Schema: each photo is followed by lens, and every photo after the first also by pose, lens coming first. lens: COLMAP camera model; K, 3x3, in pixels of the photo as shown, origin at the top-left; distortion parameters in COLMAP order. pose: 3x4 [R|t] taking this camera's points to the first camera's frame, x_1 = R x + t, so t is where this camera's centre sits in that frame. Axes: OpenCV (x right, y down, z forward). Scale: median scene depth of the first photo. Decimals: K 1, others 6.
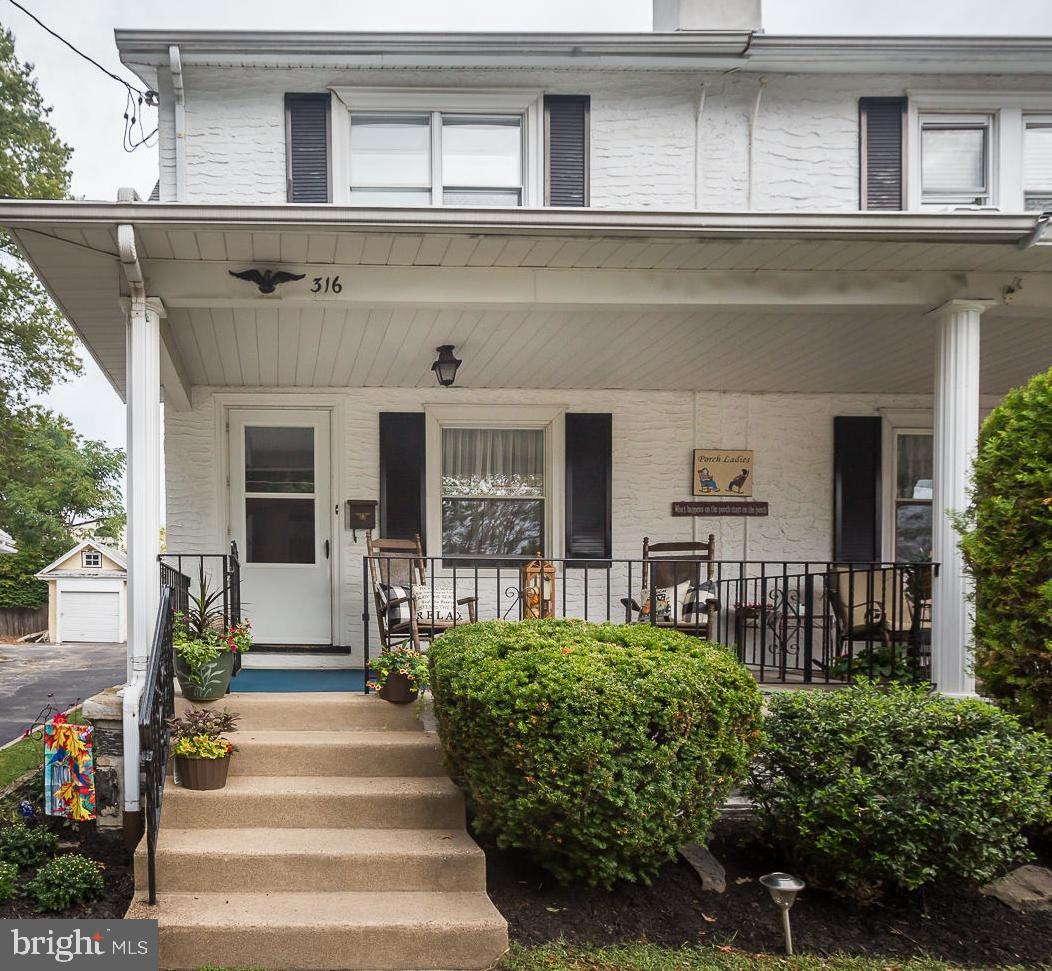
lens RADIAL K [[742.6, 0, 525.7], [0, 742.6, 525.6], [0, 0, 1]] dist [0.001147, 0.000867]
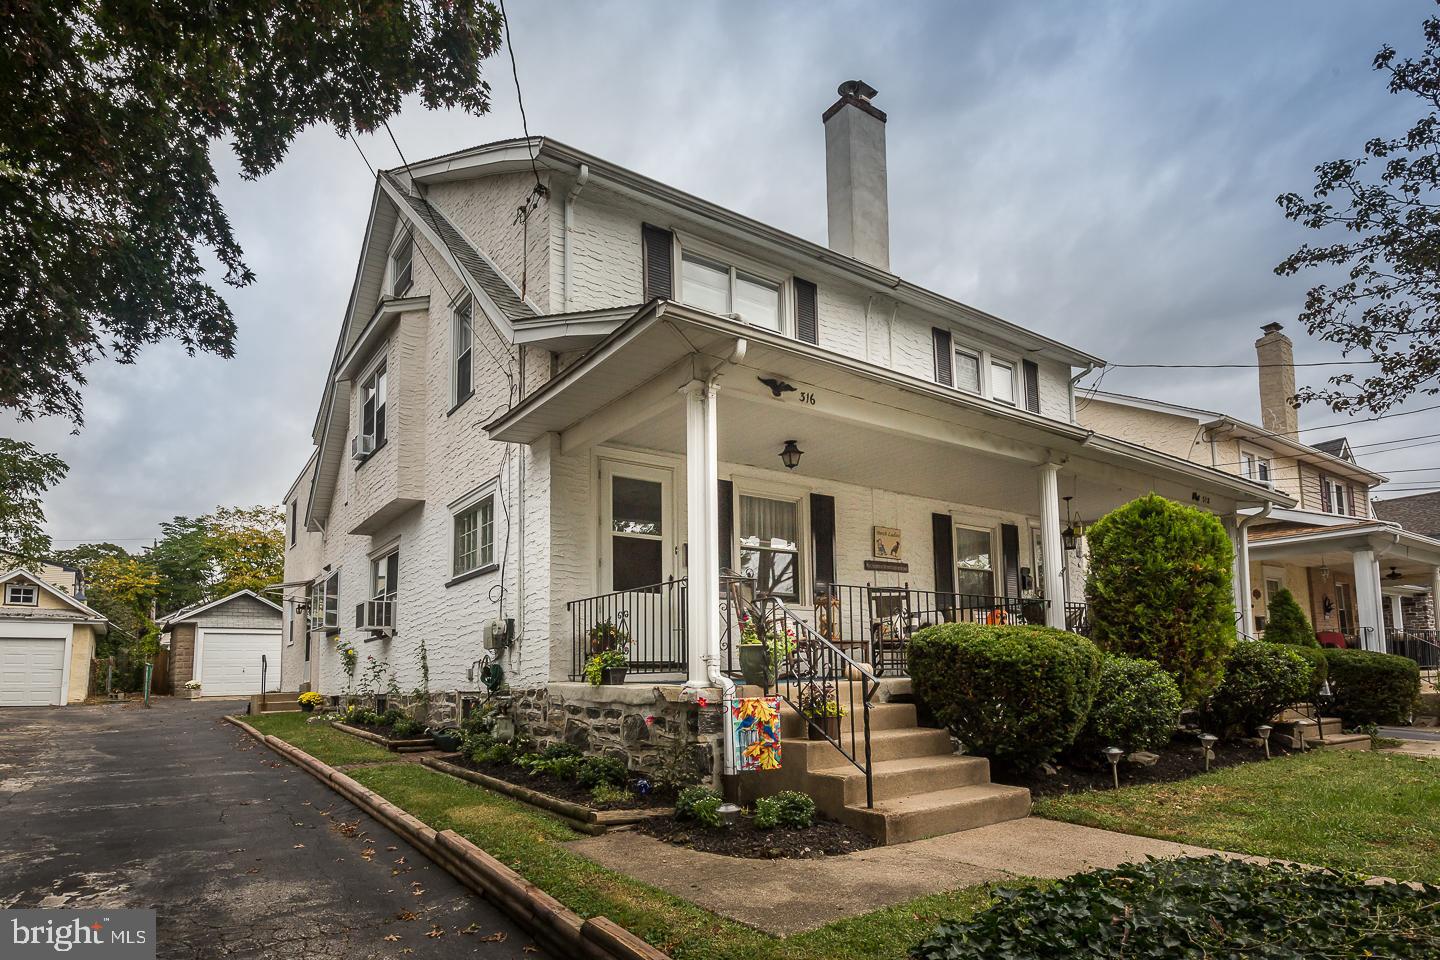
lens RADIAL K [[732.5, 0, 720.0], [0, 732.5, 480.0], [0, 0, 1]] dist [-0.004906, 0.001095]
pose [[0.828065, 0.118157, 0.548040, -0.863815], [-0.032801, 0.986075, -0.163036, 0.058336], [-0.559672, 0.117028, 0.820410, -0.057823]]
